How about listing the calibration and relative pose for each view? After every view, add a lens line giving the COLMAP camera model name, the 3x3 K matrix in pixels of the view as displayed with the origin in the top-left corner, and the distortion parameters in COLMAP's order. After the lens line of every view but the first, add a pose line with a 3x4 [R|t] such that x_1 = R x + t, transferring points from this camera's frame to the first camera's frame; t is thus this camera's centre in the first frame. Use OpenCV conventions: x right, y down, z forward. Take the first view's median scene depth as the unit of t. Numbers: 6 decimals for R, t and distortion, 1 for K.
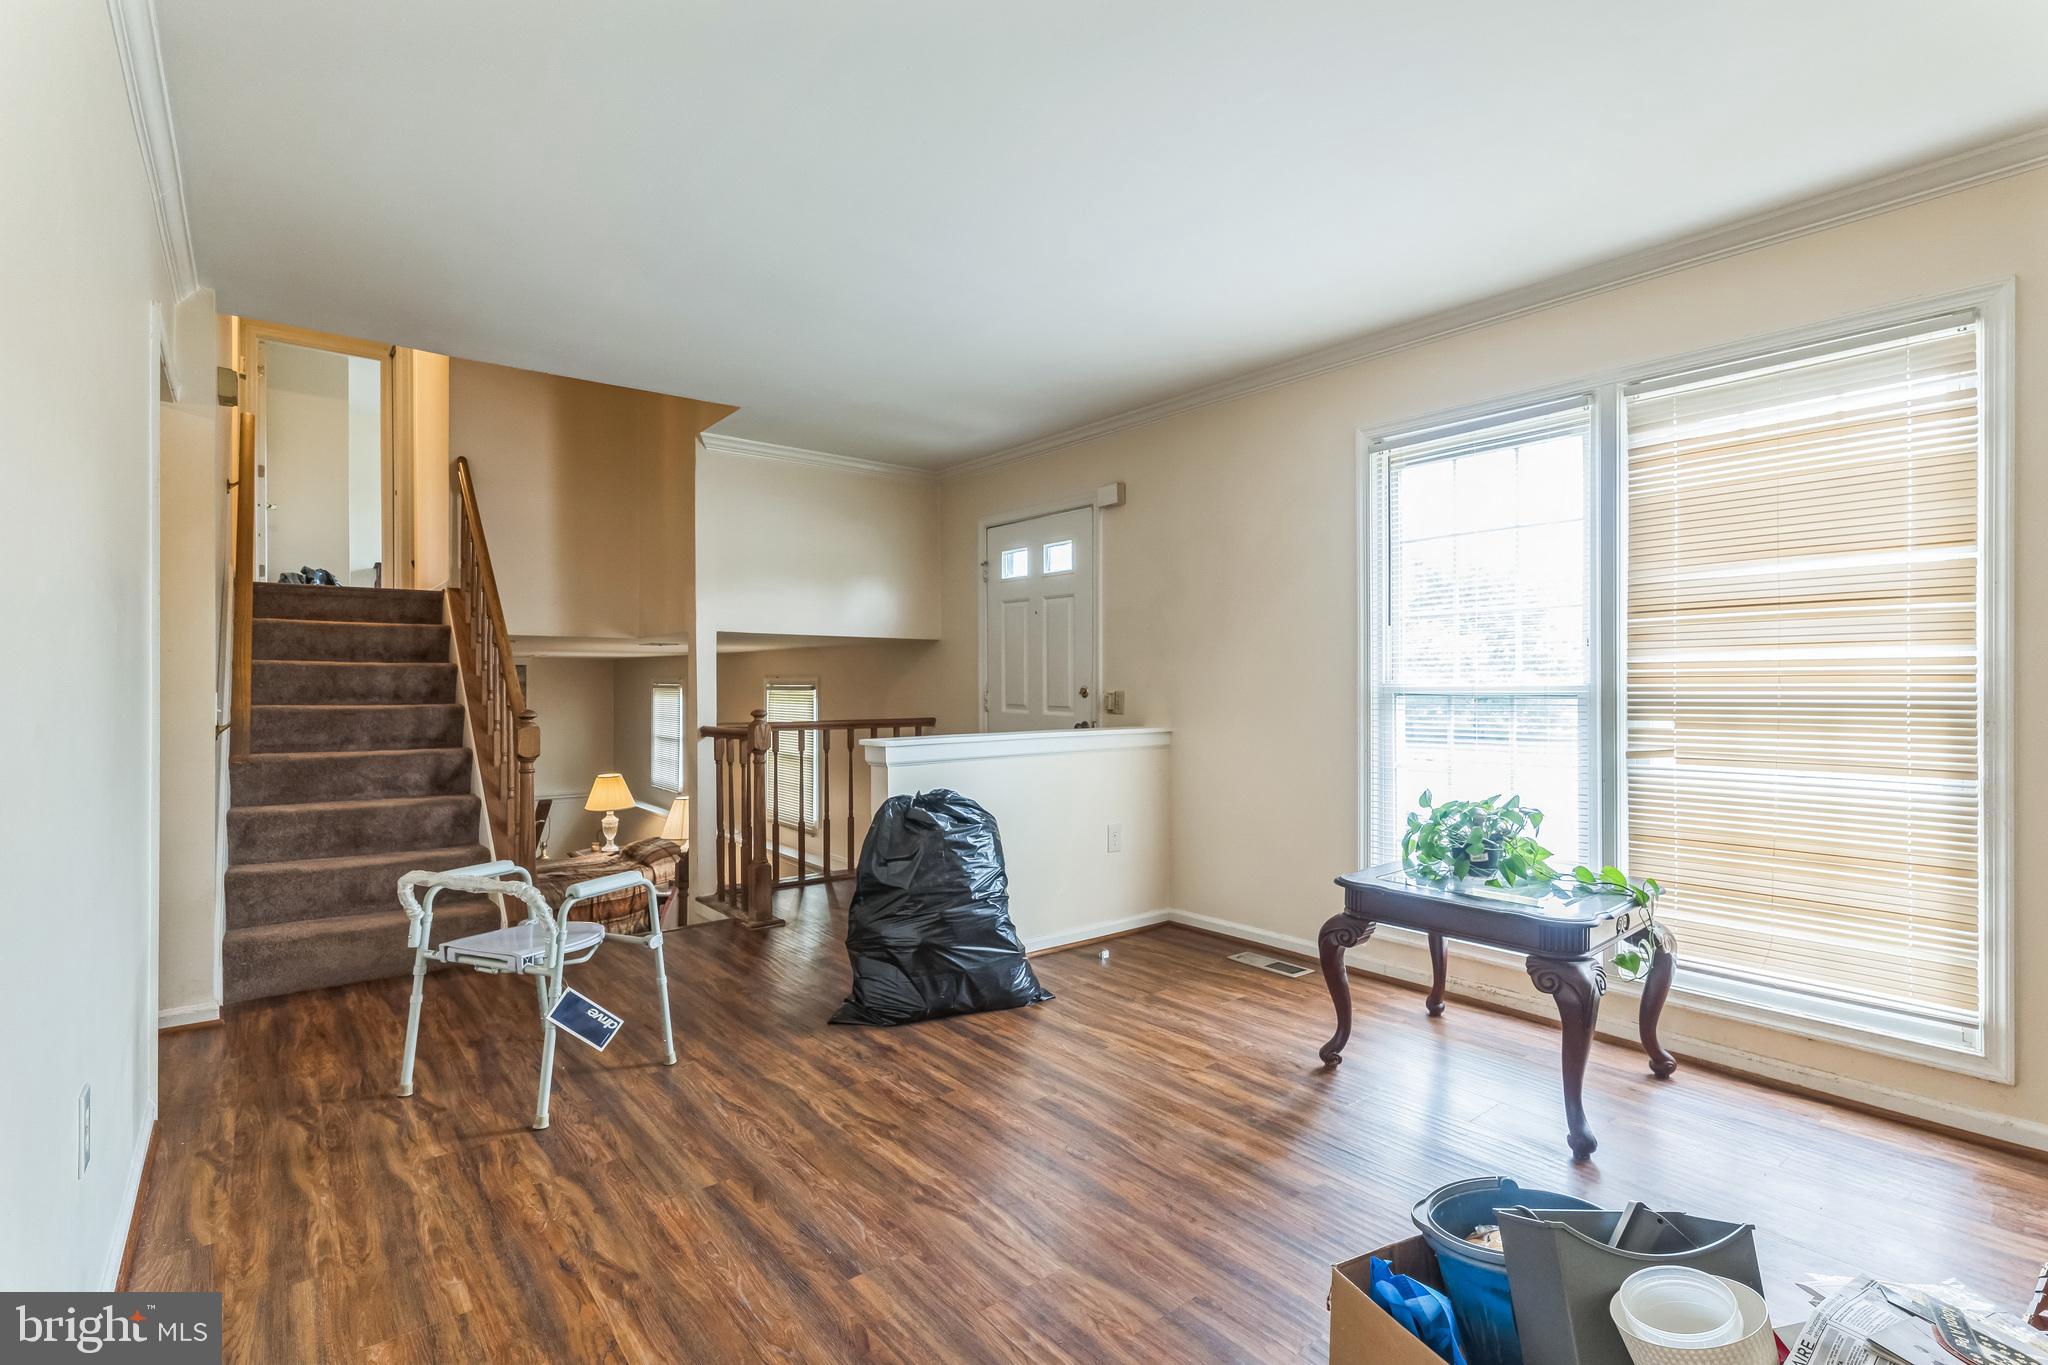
lens RADIAL K [[960.0, 0, 1026.1], [0, 960.0, 688.4], [0, 0, 1]] dist [-0.009639, 0.000812]
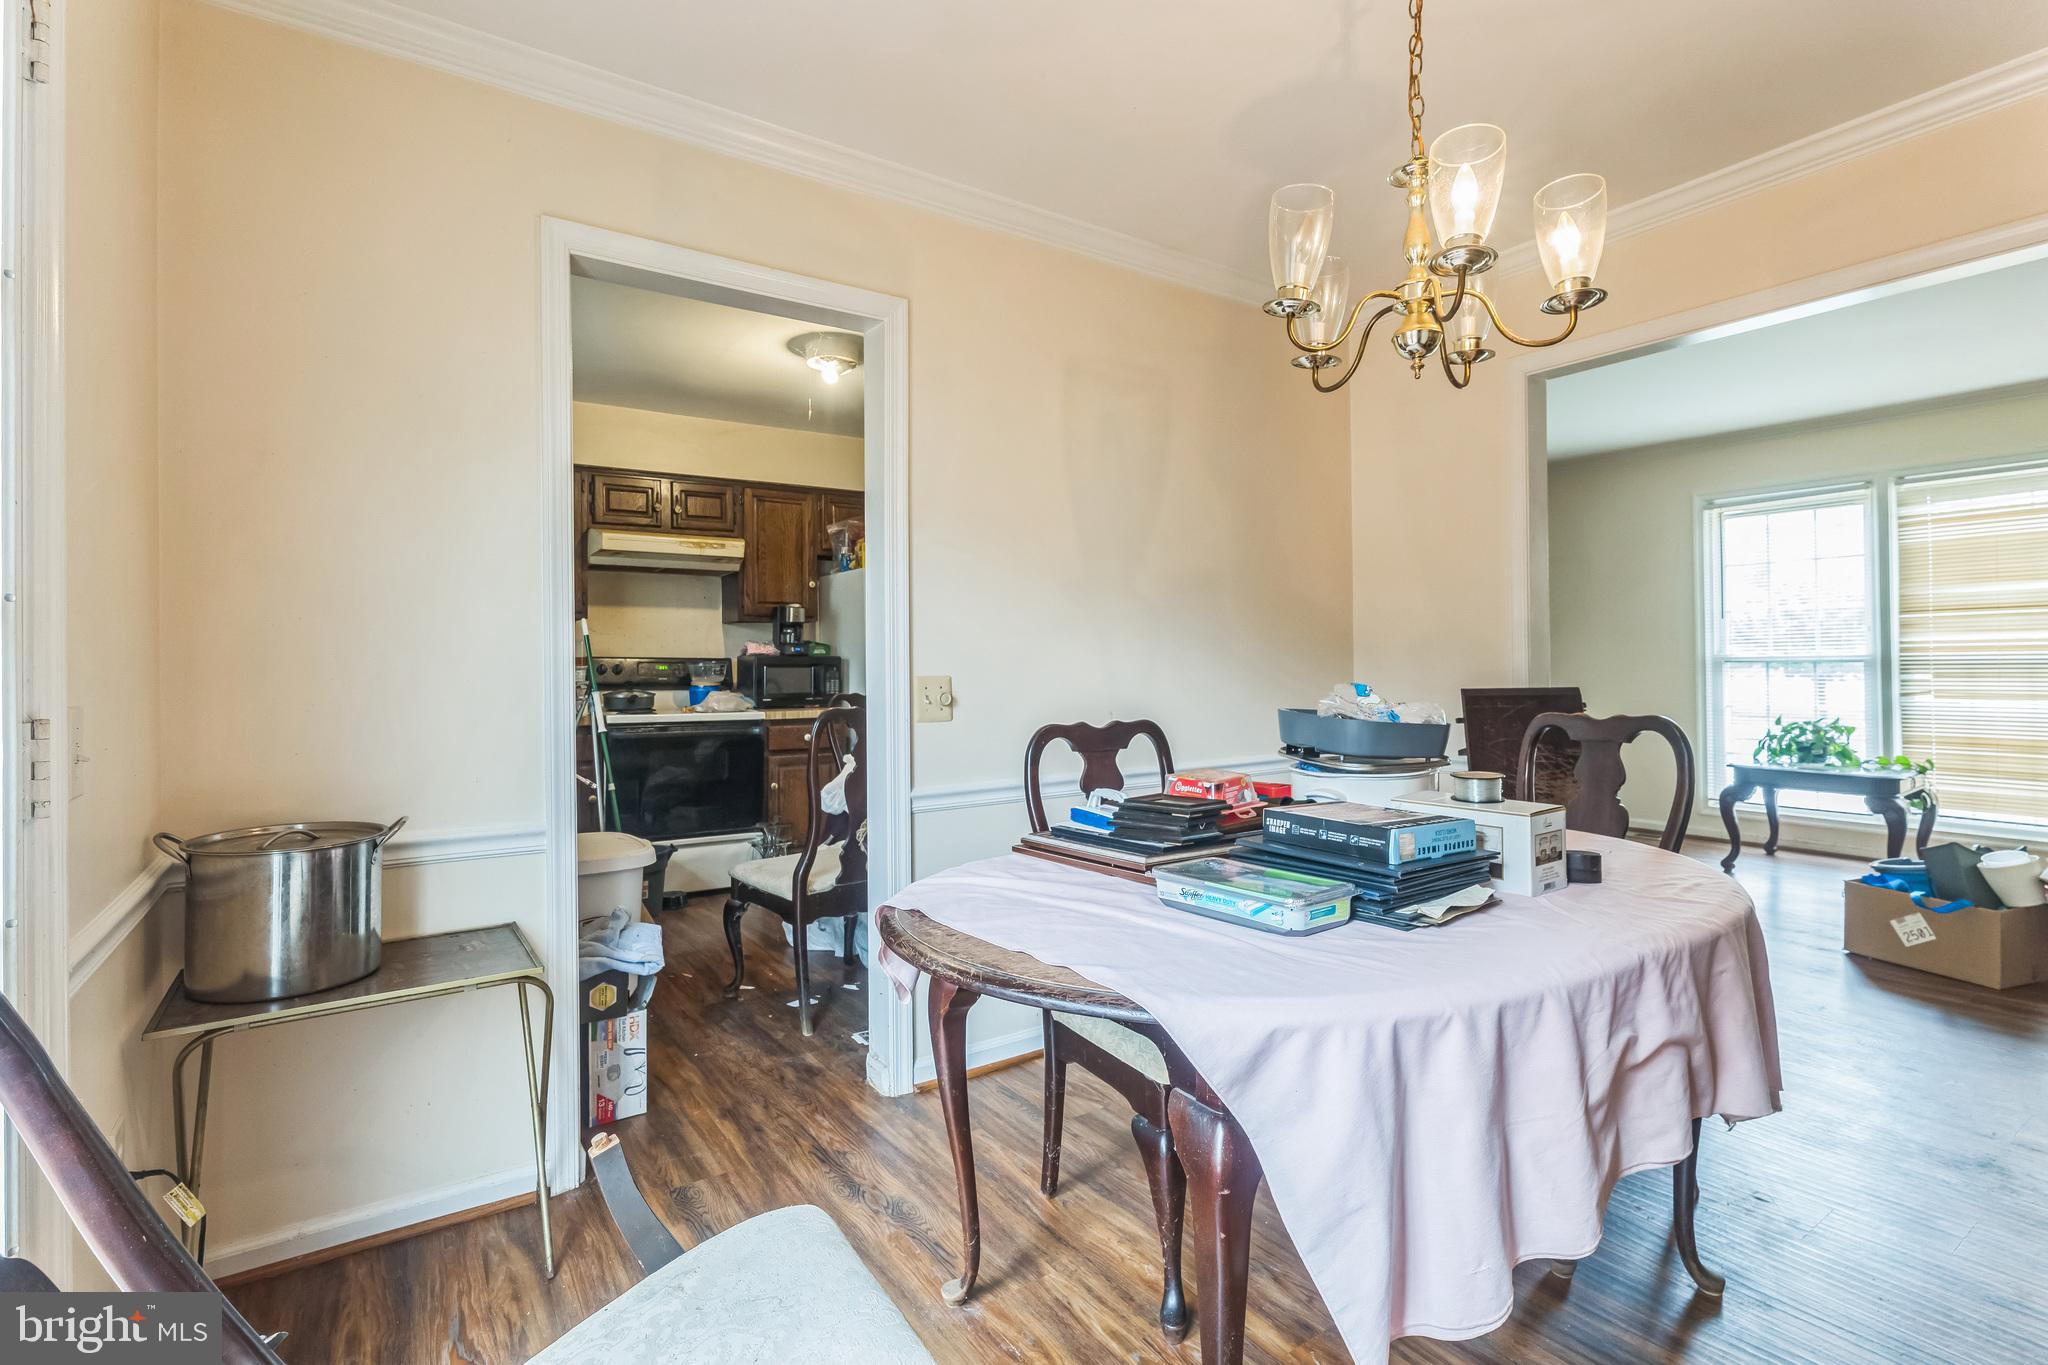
lens RADIAL K [[960.0, 0, 1006.1], [0, 960.0, 658.9], [0, 0, 1]] dist [-0.009639, 0.000812]
pose [[0.996293, -0.009690, -0.085476, -0.844118], [0.009061, 0.999929, -0.007754, 0.003996], [0.085545, 0.006951, 0.996310, -0.861474]]
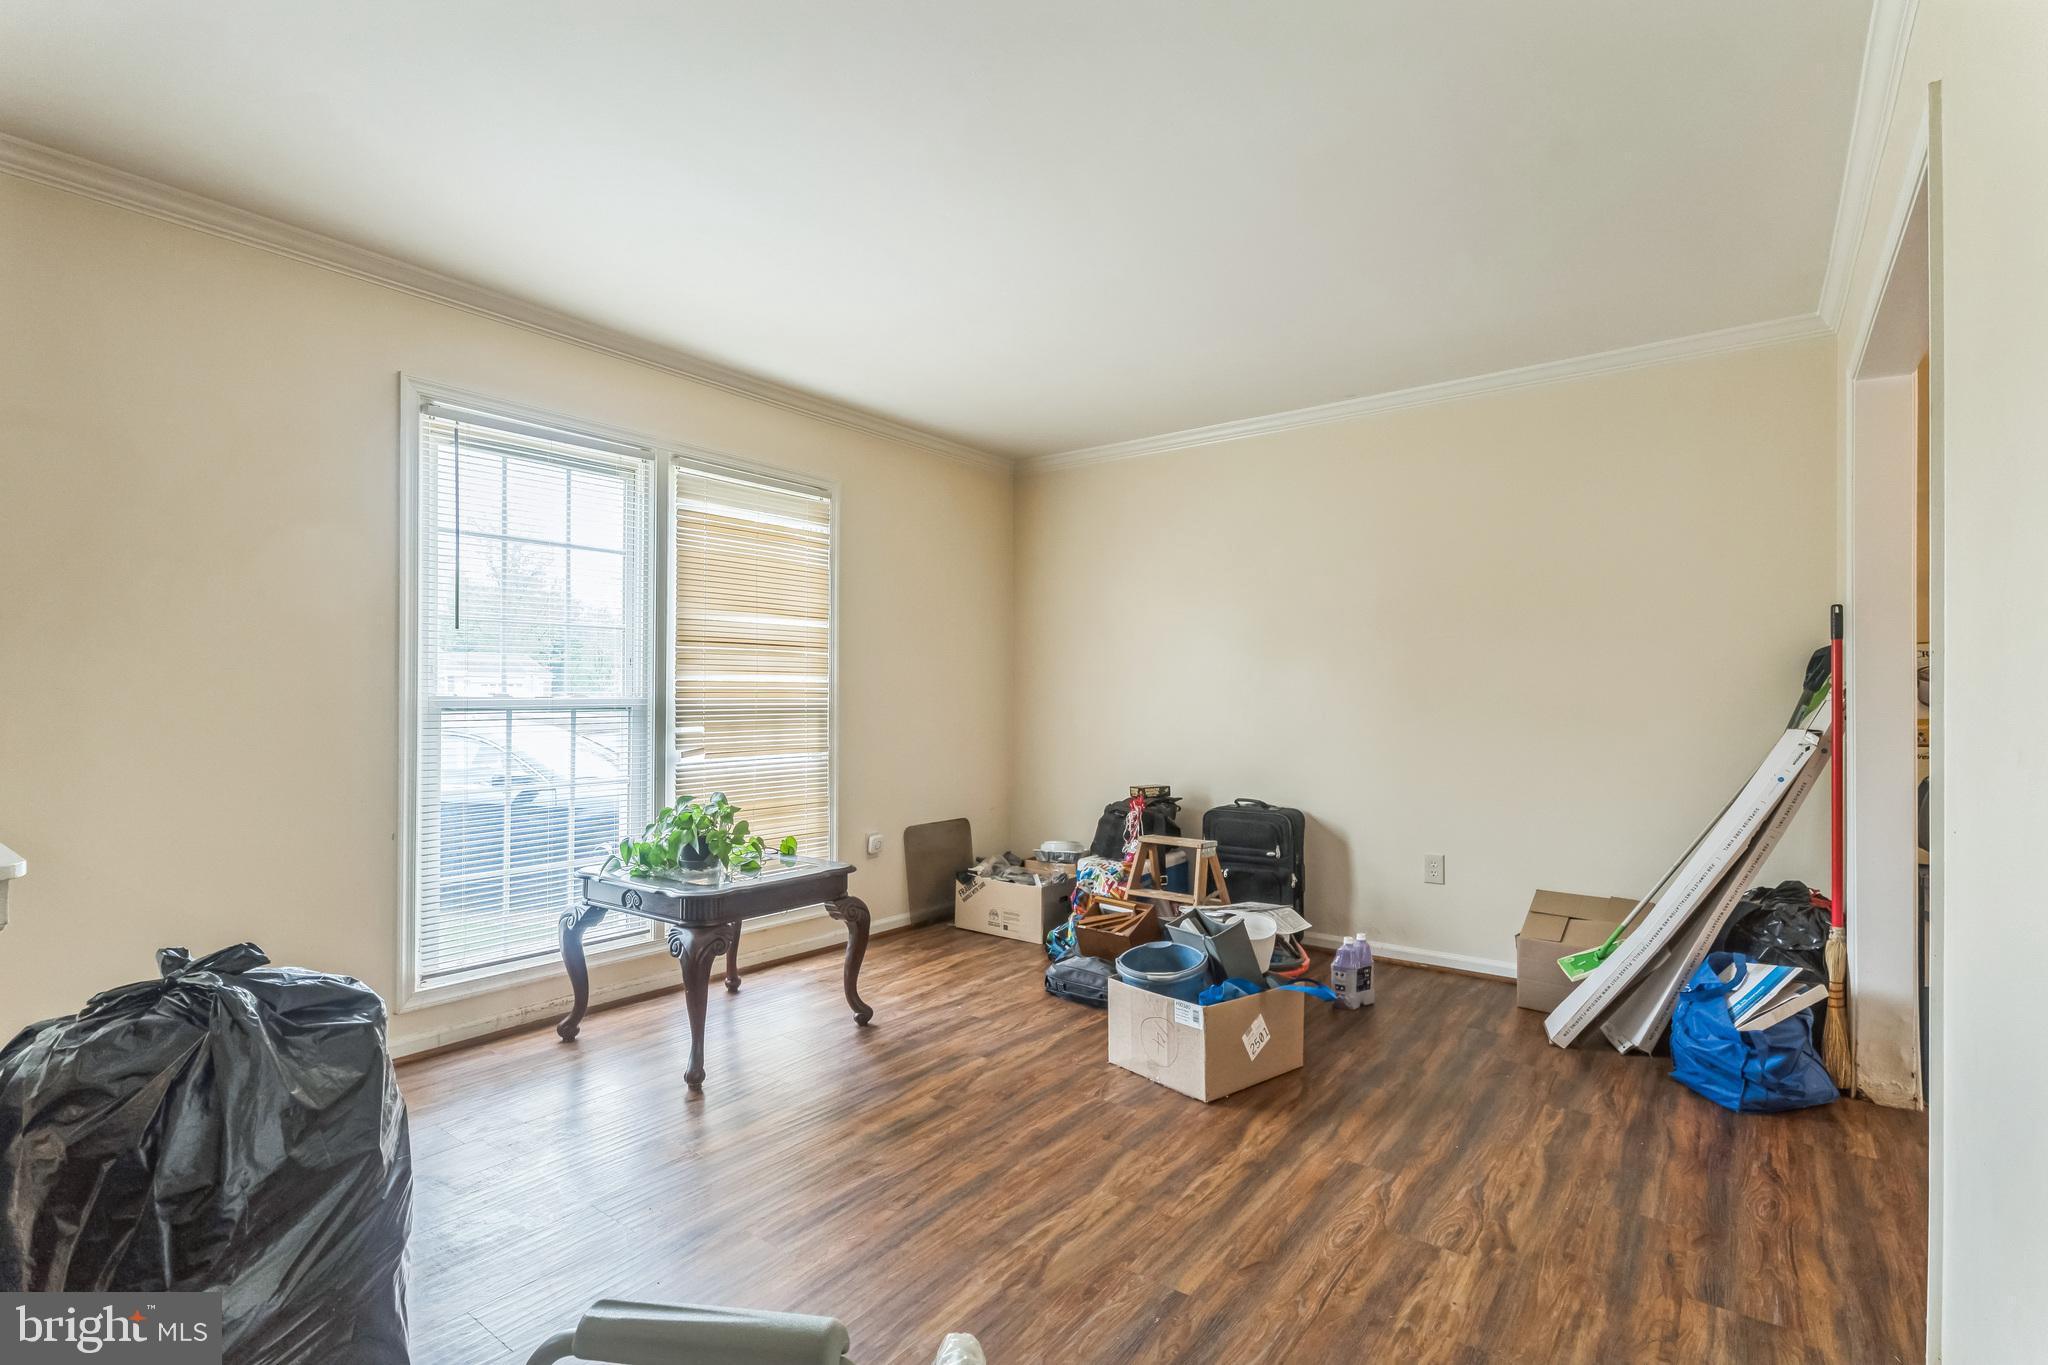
lens RADIAL K [[960.0, 0, 1029.3], [0, 960.0, 692.5], [0, 0, 1]] dist [-0.009639, 0.000812]
pose [[-0.257059, 0.004226, 0.966386, -0.711063], [0.000843, 0.999991, -0.004148, -0.006419], [-0.966395, -0.000251, -0.257060, 0.905573]]
